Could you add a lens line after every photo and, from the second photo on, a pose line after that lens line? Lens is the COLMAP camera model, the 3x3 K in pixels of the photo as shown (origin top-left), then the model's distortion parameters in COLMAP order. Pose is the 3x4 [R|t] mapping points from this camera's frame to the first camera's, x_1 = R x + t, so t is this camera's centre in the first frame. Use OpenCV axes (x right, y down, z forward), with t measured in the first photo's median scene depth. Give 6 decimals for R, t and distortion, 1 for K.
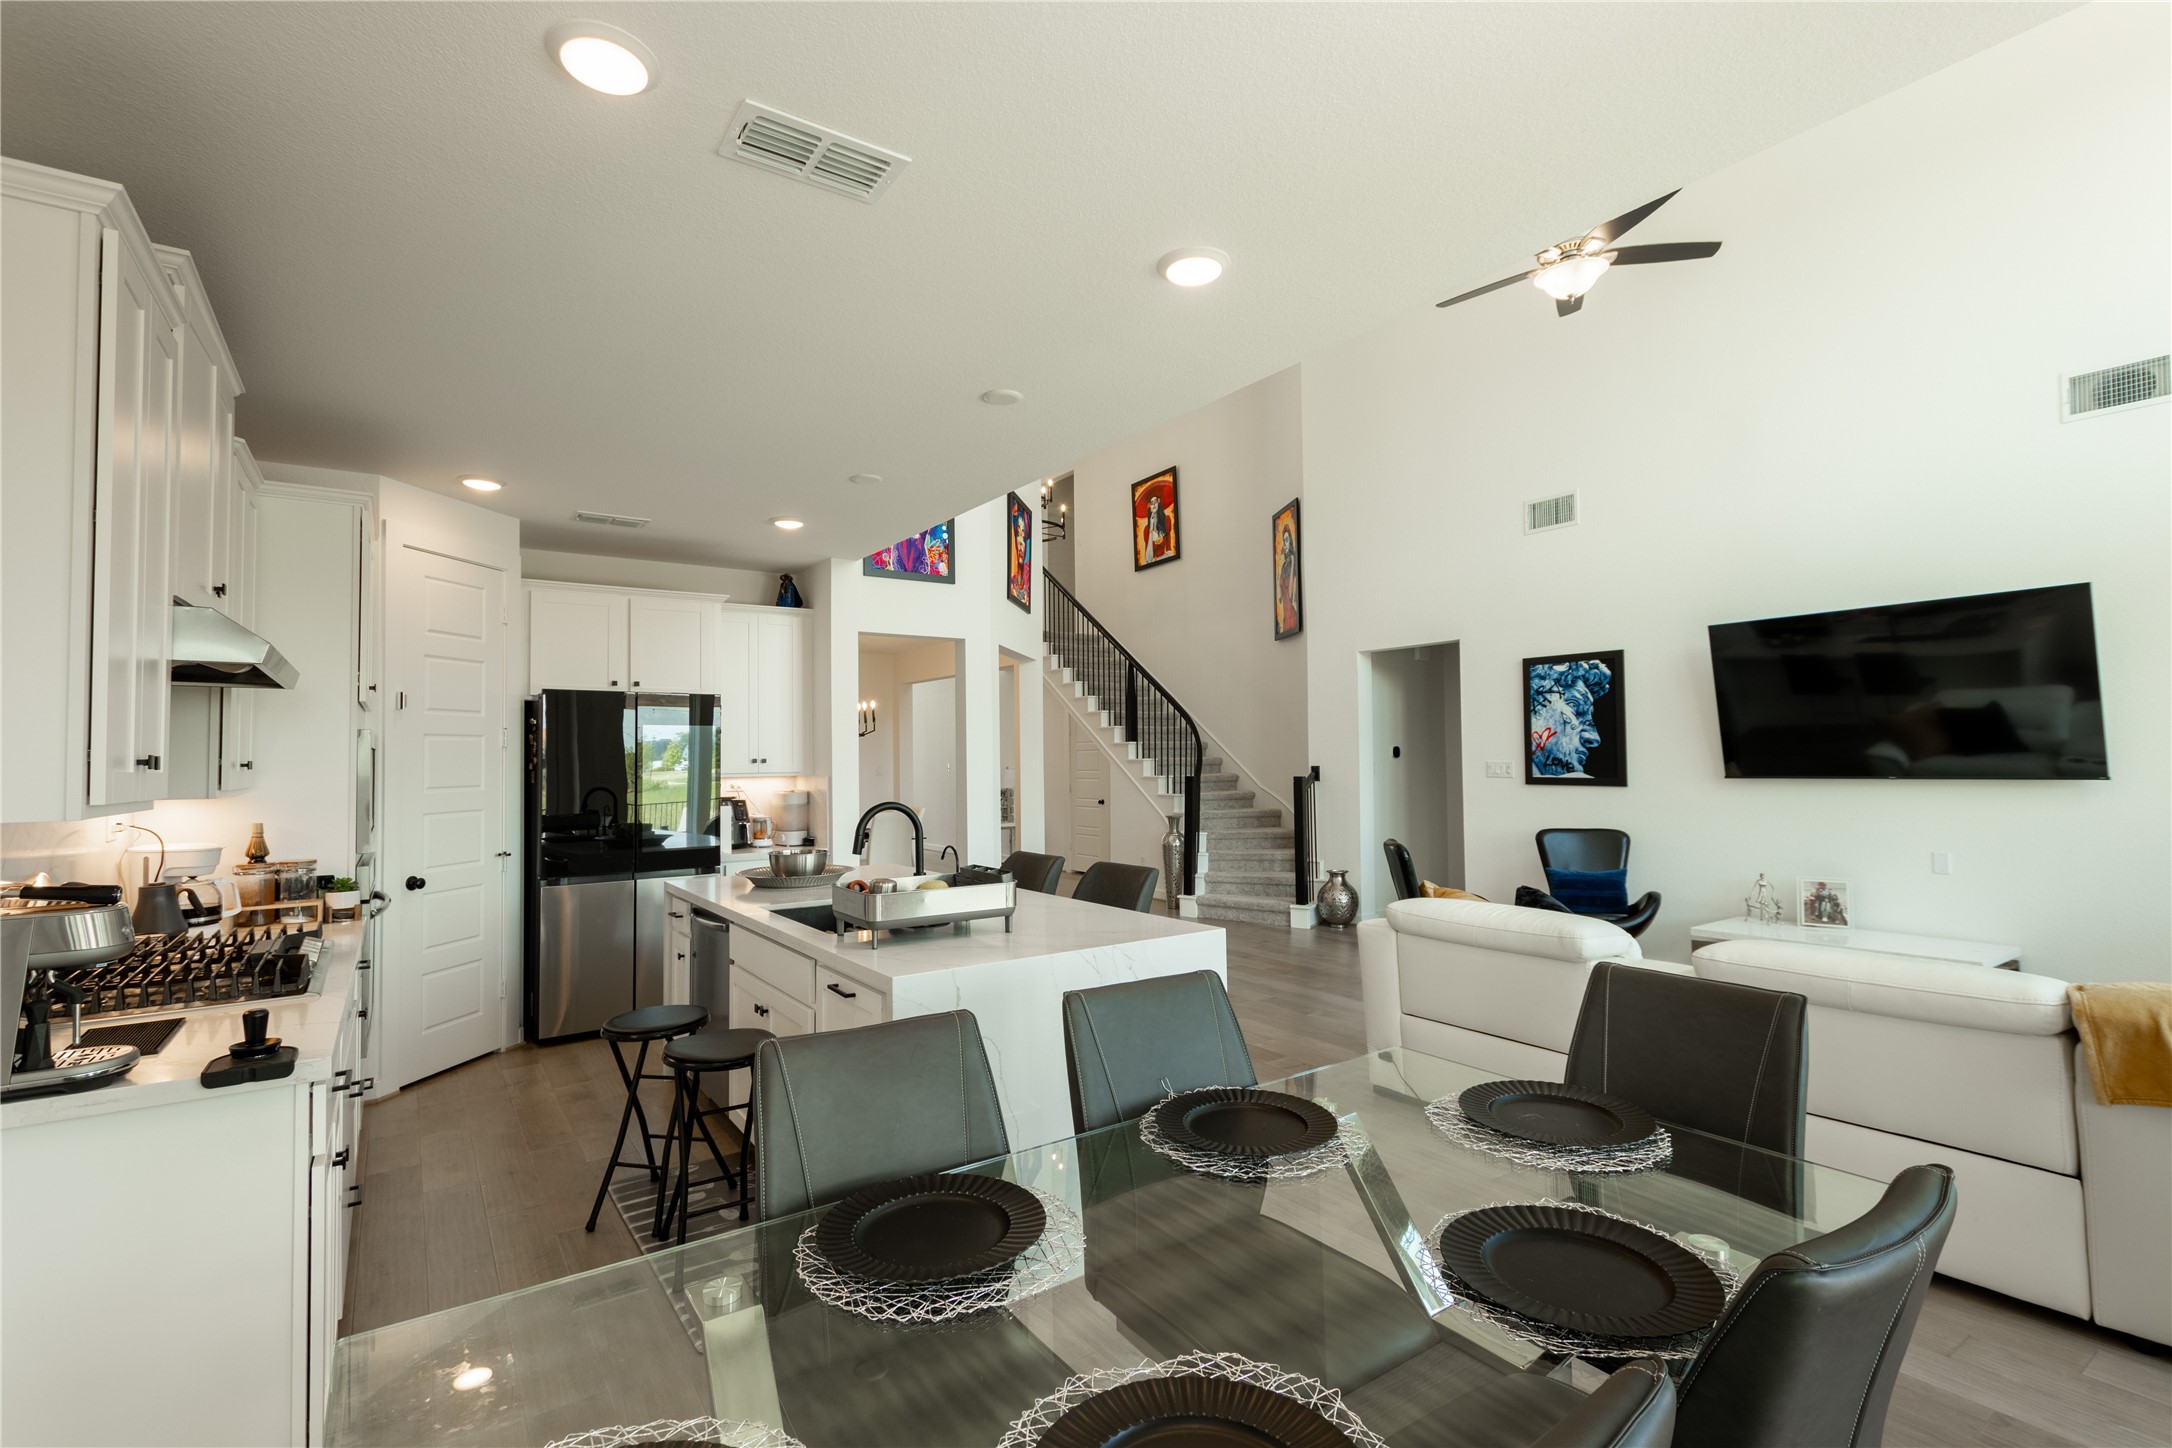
lens RADIAL K [[993.9, 0, 1080.5], [0, 993.9, 721.4], [0, 0, 1]] dist [0.004027, 0.000144]
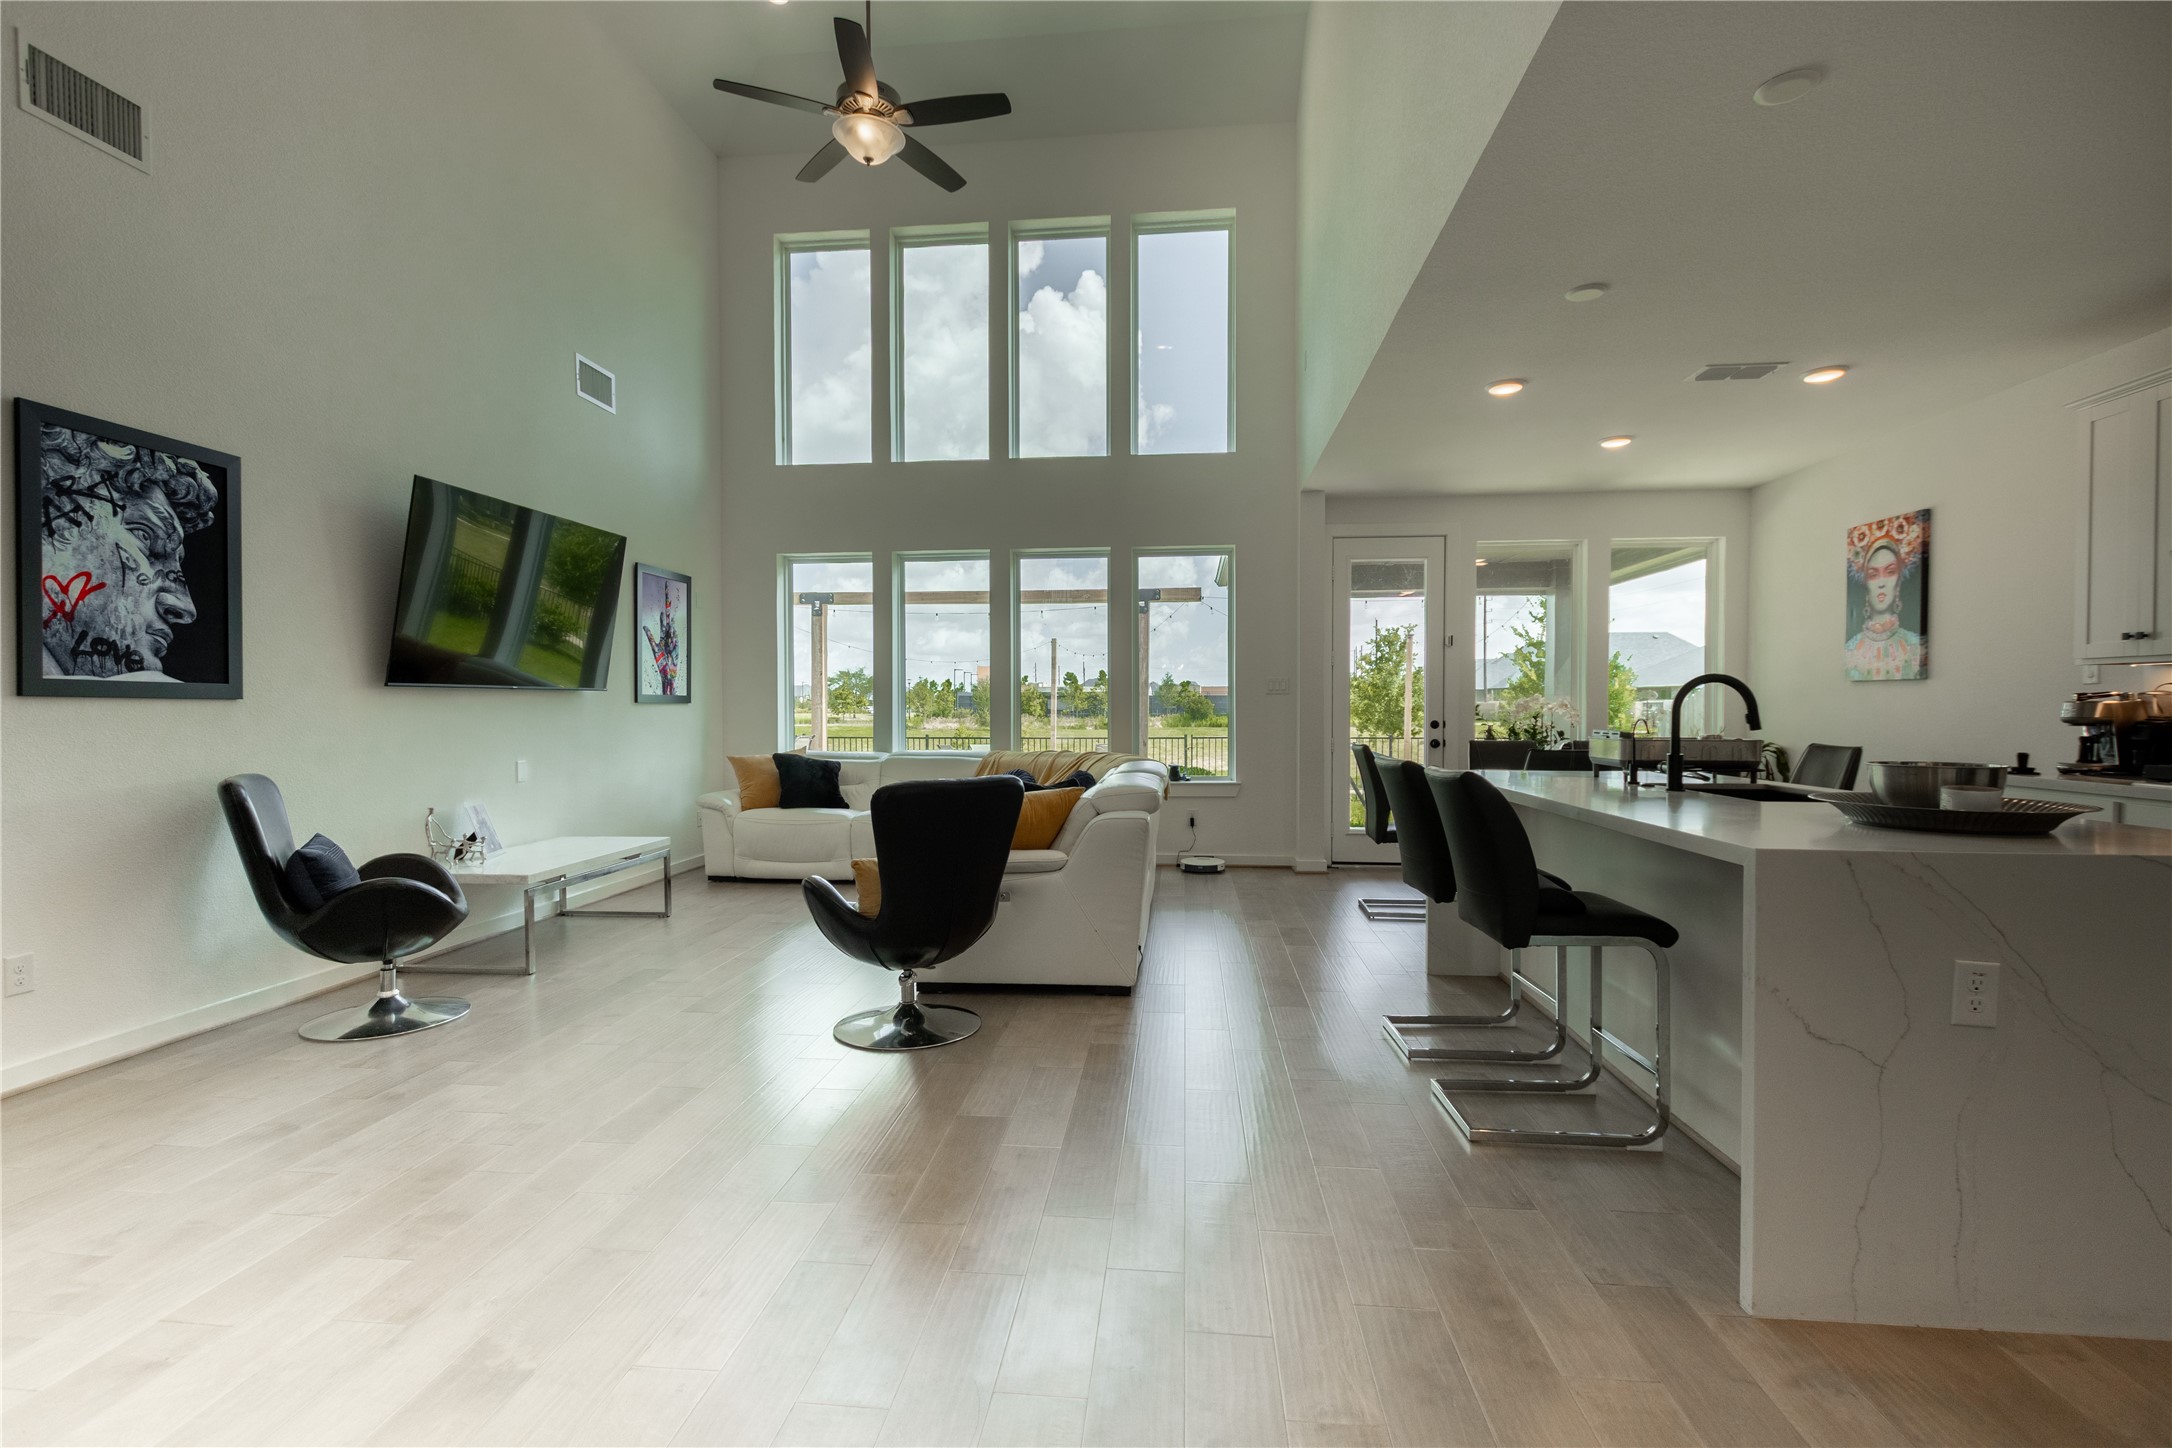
lens RADIAL K [[993.9, 0, 1086.3], [0, 993.9, 721.2], [0, 0, 1]] dist [0.004027, 0.000144]
pose [[-0.760357, 0.003080, 0.649498, -0.180701], [-0.015262, 0.999628, -0.022607, 0.079363], [-0.649326, -0.027102, -0.760027, 1.062596]]
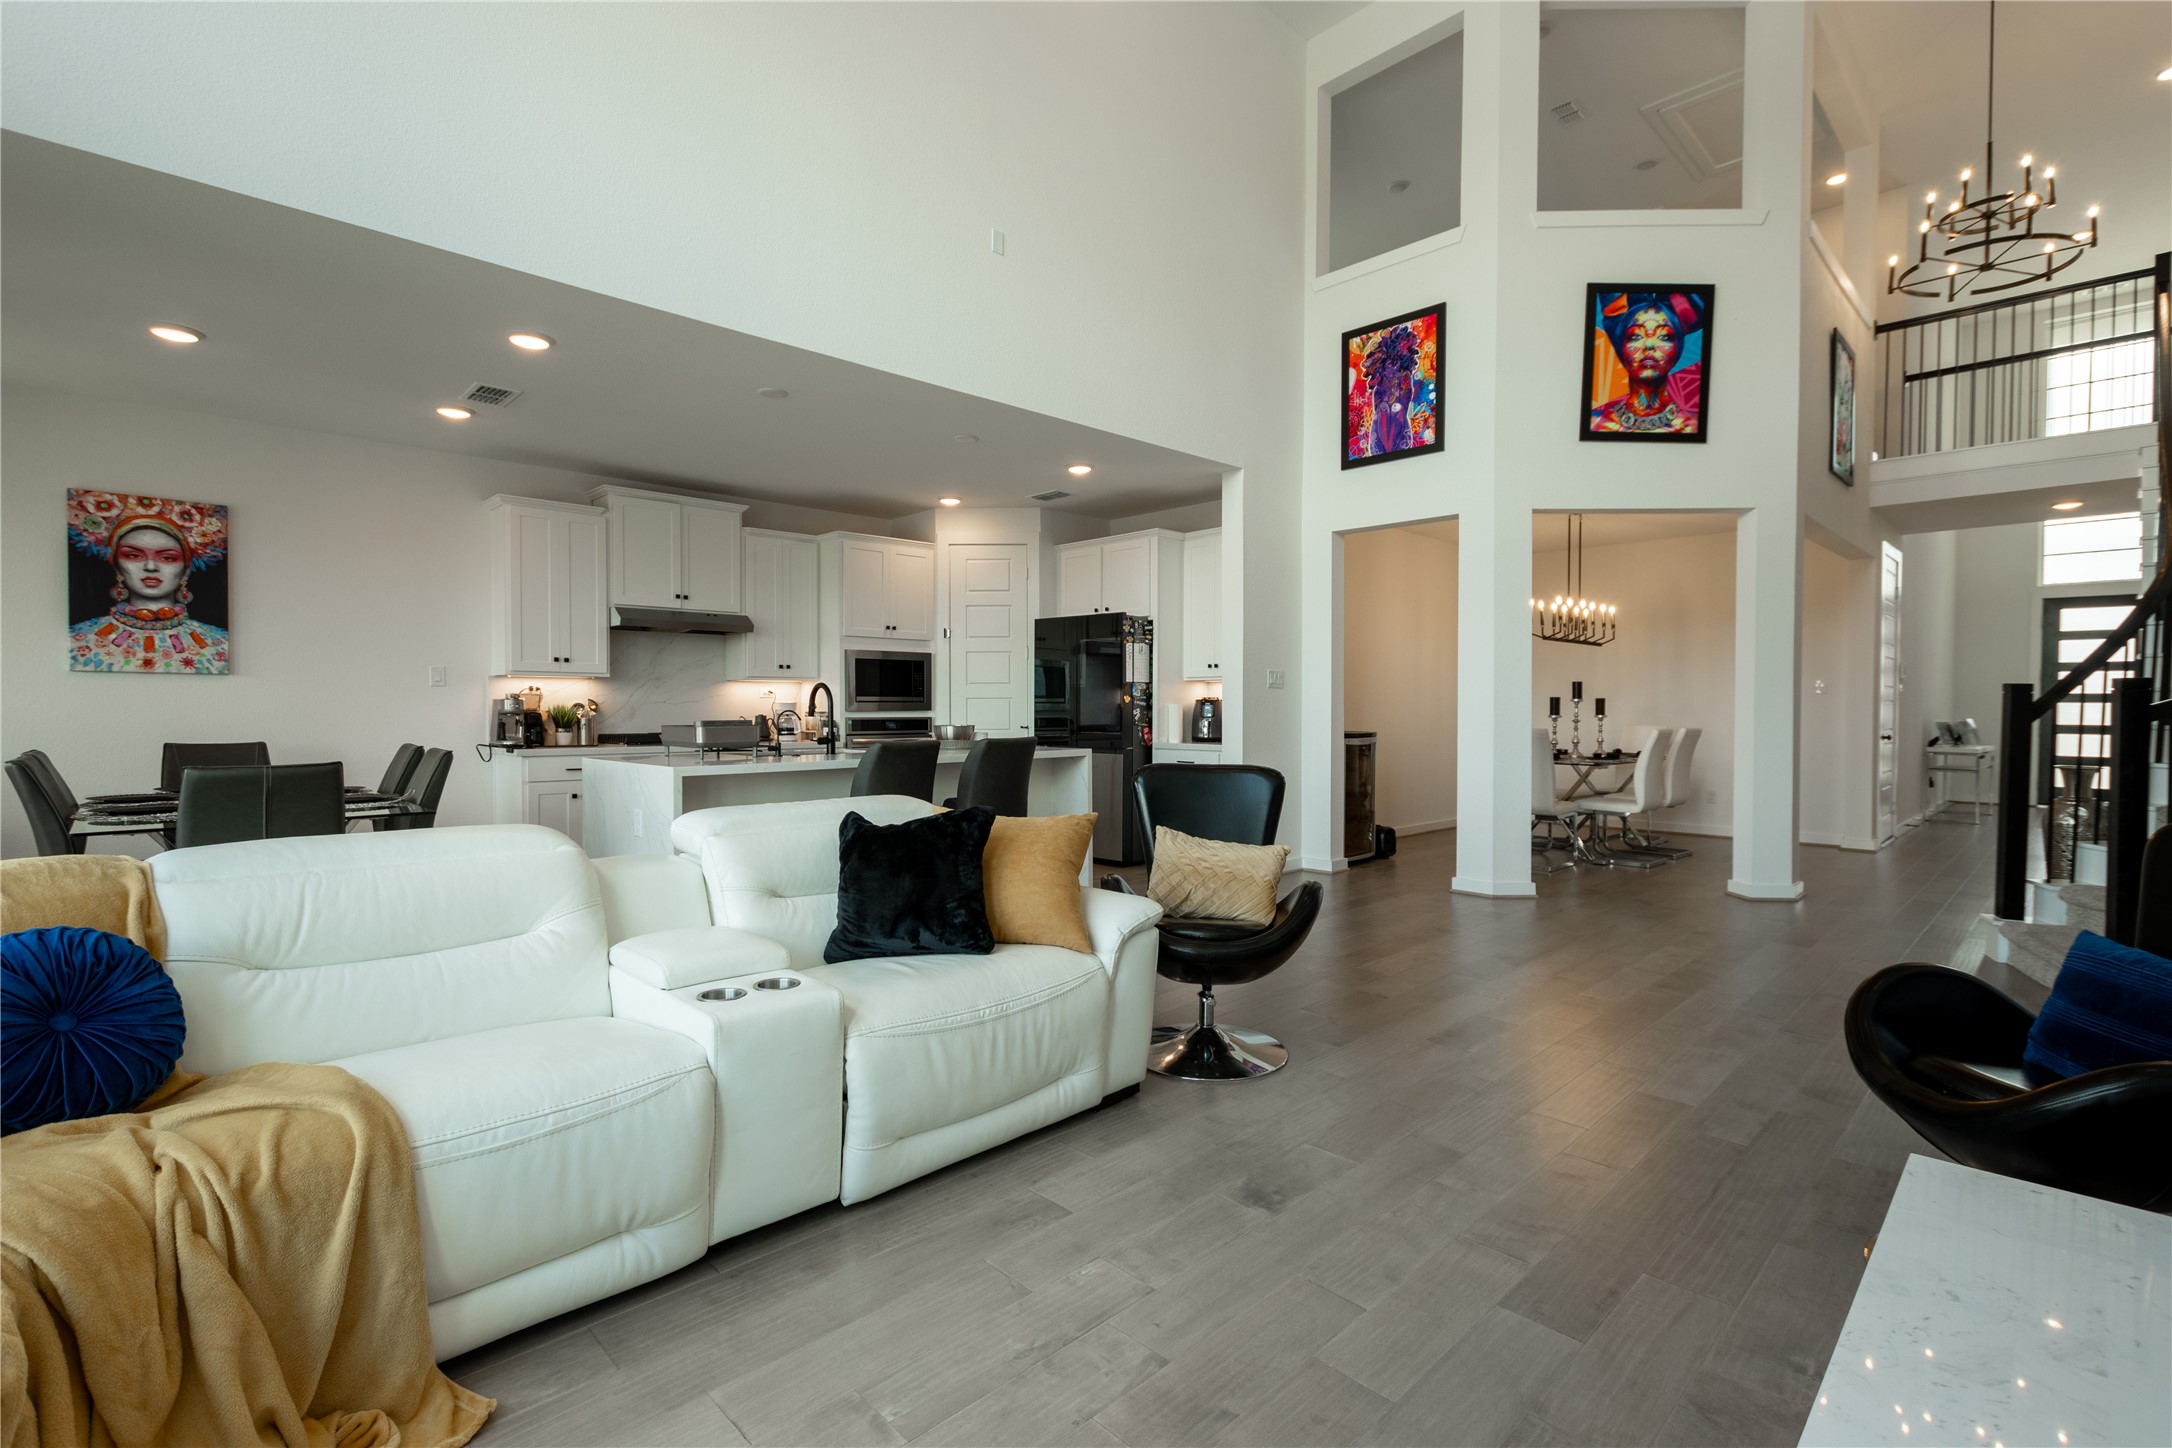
lens RADIAL K [[993.9, 0, 1080.3], [0, 993.9, 727.9], [0, 0, 1]] dist [0.004027, 0.000144]
pose [[0.158768, 0.028502, -0.986904, 0.698807], [0.035680, 0.998765, 0.034584, 0.058499], [0.986671, -0.040704, 0.157555, 0.595193]]
